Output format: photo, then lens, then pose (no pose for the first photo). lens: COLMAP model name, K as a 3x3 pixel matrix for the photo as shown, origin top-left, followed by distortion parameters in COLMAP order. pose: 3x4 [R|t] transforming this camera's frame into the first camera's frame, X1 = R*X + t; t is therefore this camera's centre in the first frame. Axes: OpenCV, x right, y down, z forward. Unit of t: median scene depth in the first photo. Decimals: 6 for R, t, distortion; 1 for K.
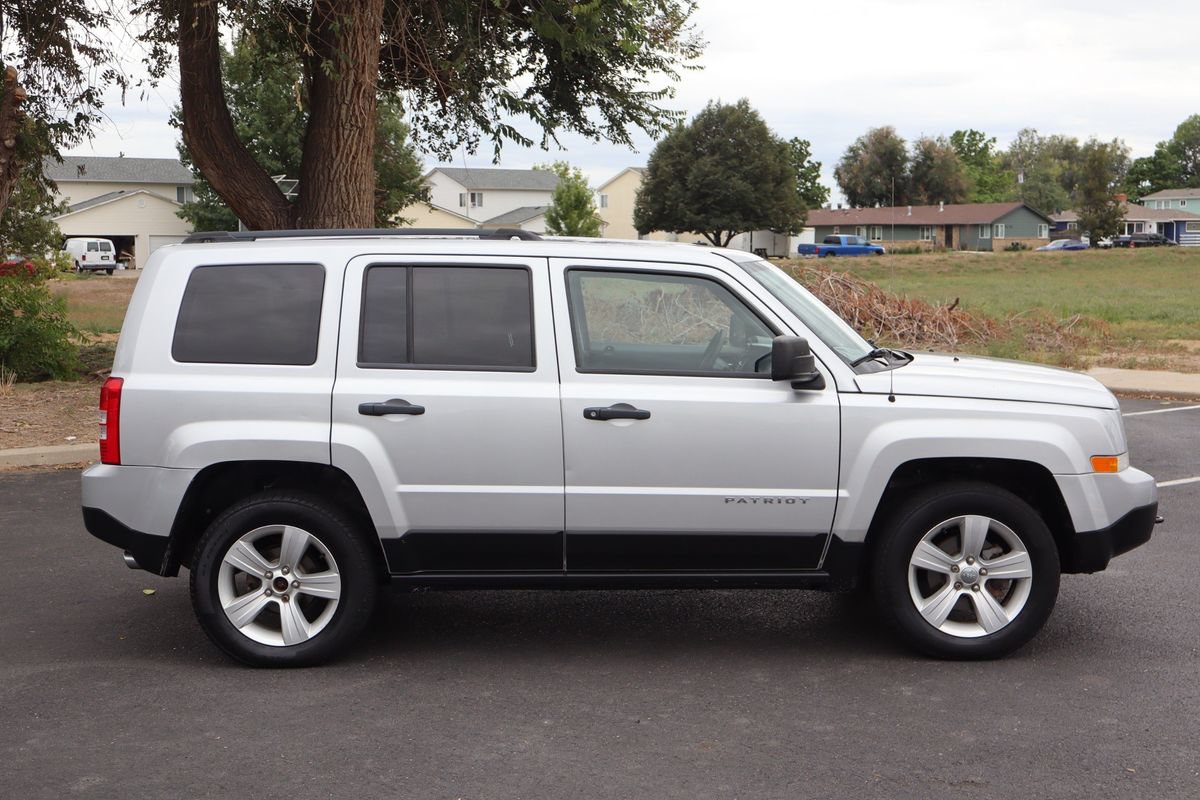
lens RADIAL K [[1544.1, 0, 600.0], [0, 1544.1, 400.0], [0, 0, 1]] dist [0.006588, -0.004924]
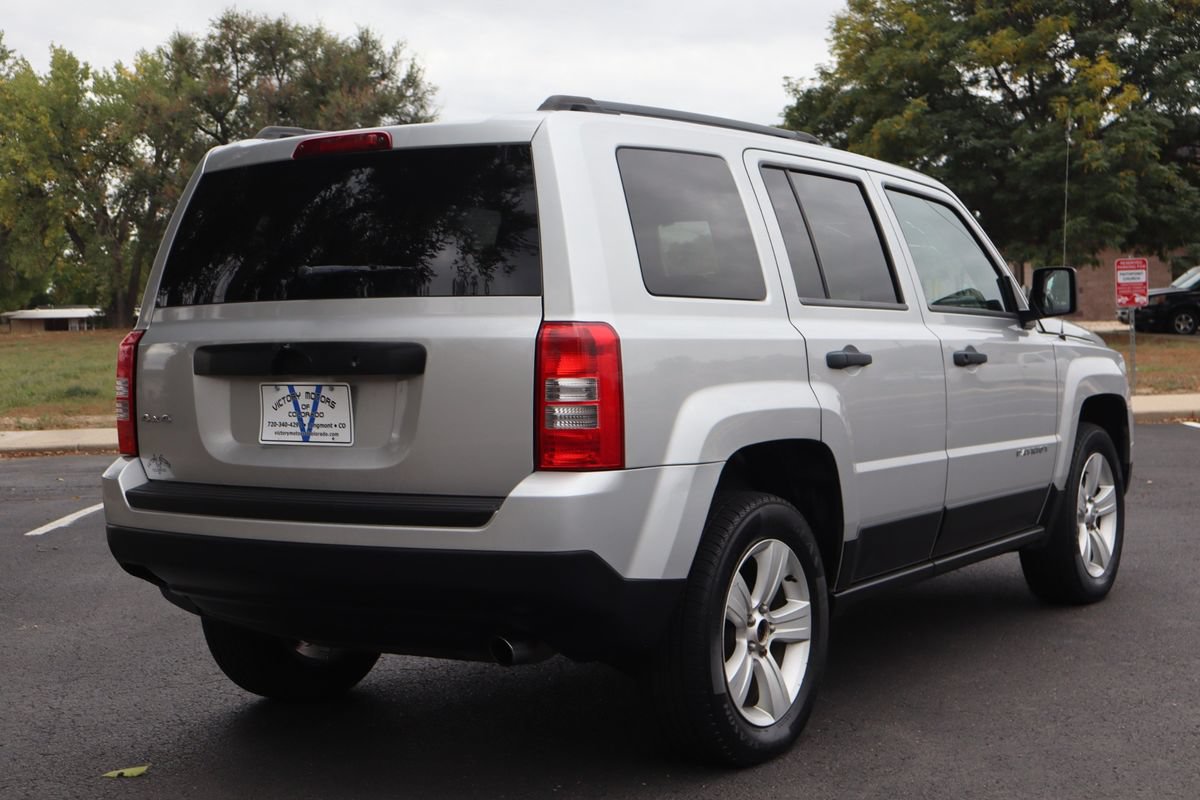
lens RADIAL K [[1711.8, 0, 600.0], [0, 1711.8, 400.0], [0, 0, 1]] dist [0.008845, -0.064066]
pose [[0.547291, -0.041895, 0.835893, -0.856453], [0.098954, 0.994980, -0.014920, 0.025023], [-0.831072, 0.090881, 0.548690, 0.649190]]
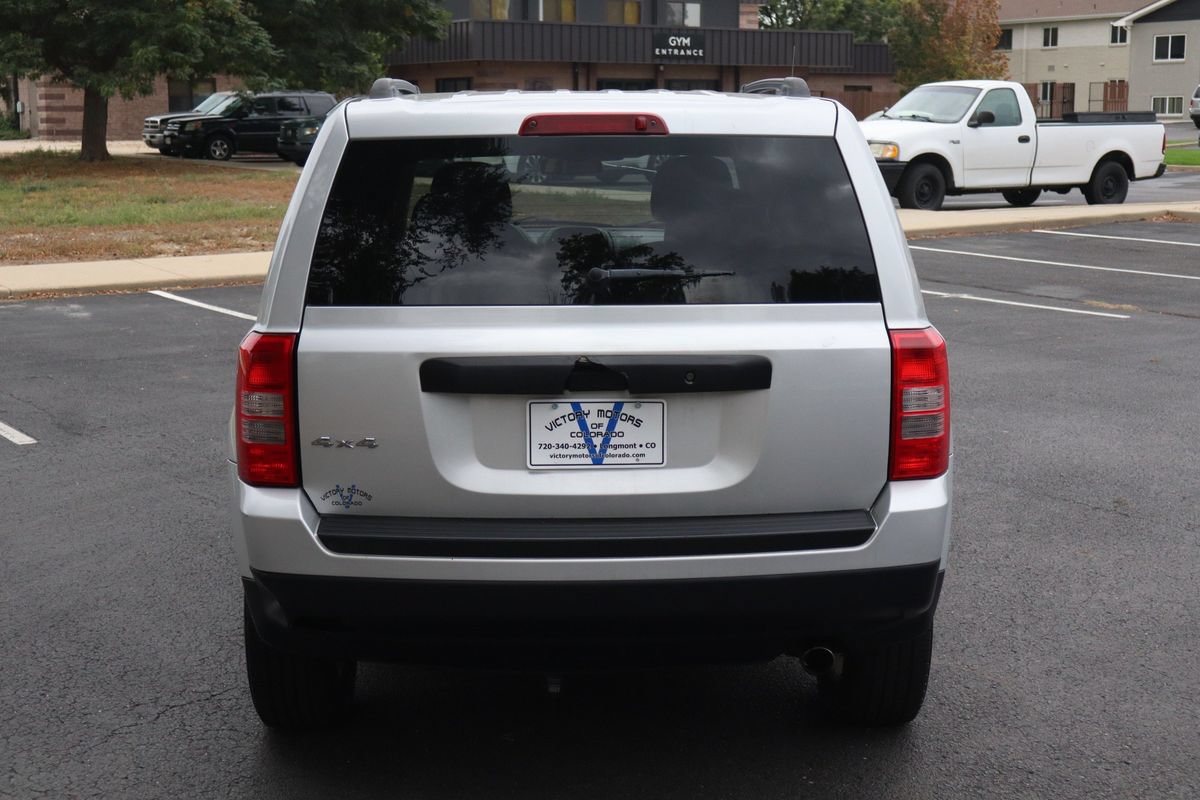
lens RADIAL K [[1667.5, 0, 600.0], [0, 1667.5, 400.0], [0, 0, 1]] dist [0.008799, 0.034622]
pose [[-0.039816, -0.159751, 0.986354, -0.936817], [0.100426, 0.981499, 0.163019, -0.102894], [-0.994147, 0.105547, -0.023036, 1.144583]]
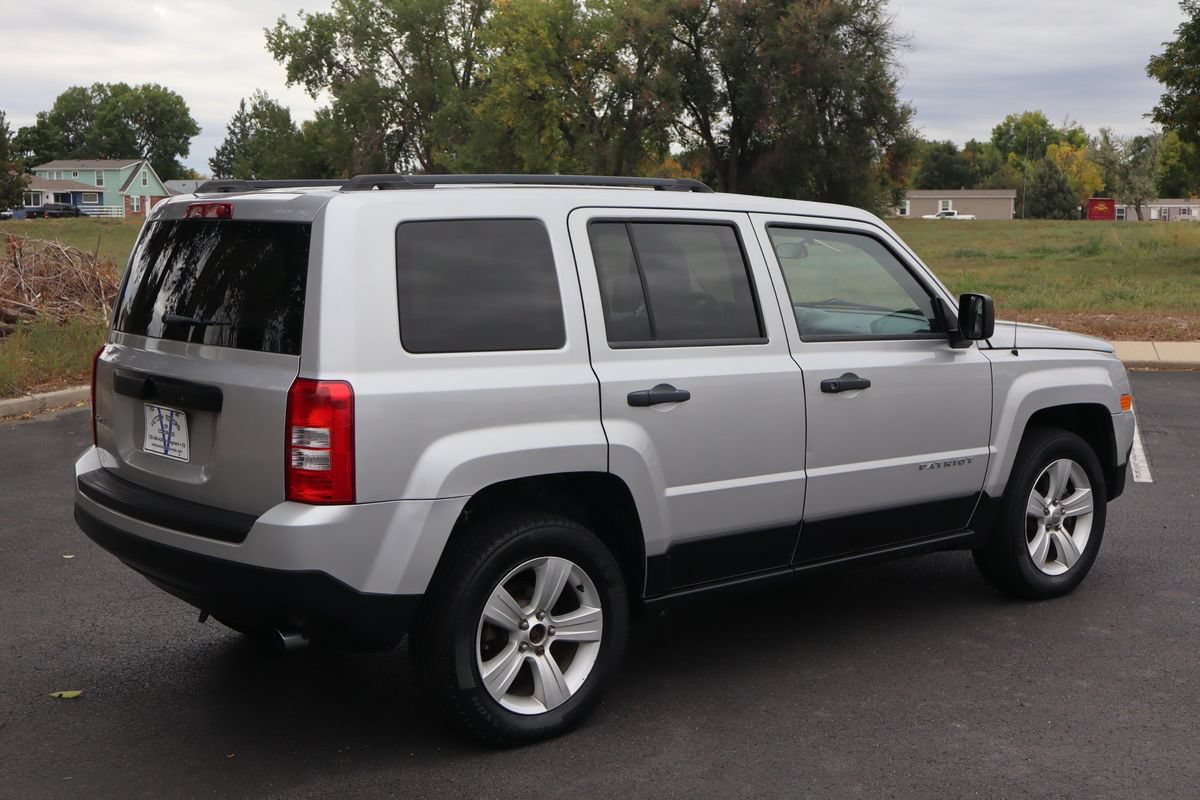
lens RADIAL K [[1544.1, 0, 600.0], [0, 1544.1, 400.0], [0, 0, 1]] dist [0.006588, -0.004924]
pose [[0.762618, -0.070402, 0.643006, -0.674057], [0.058594, 0.997491, 0.039721, -0.026253], [-0.644190, 0.007384, 0.764830, 0.389951]]
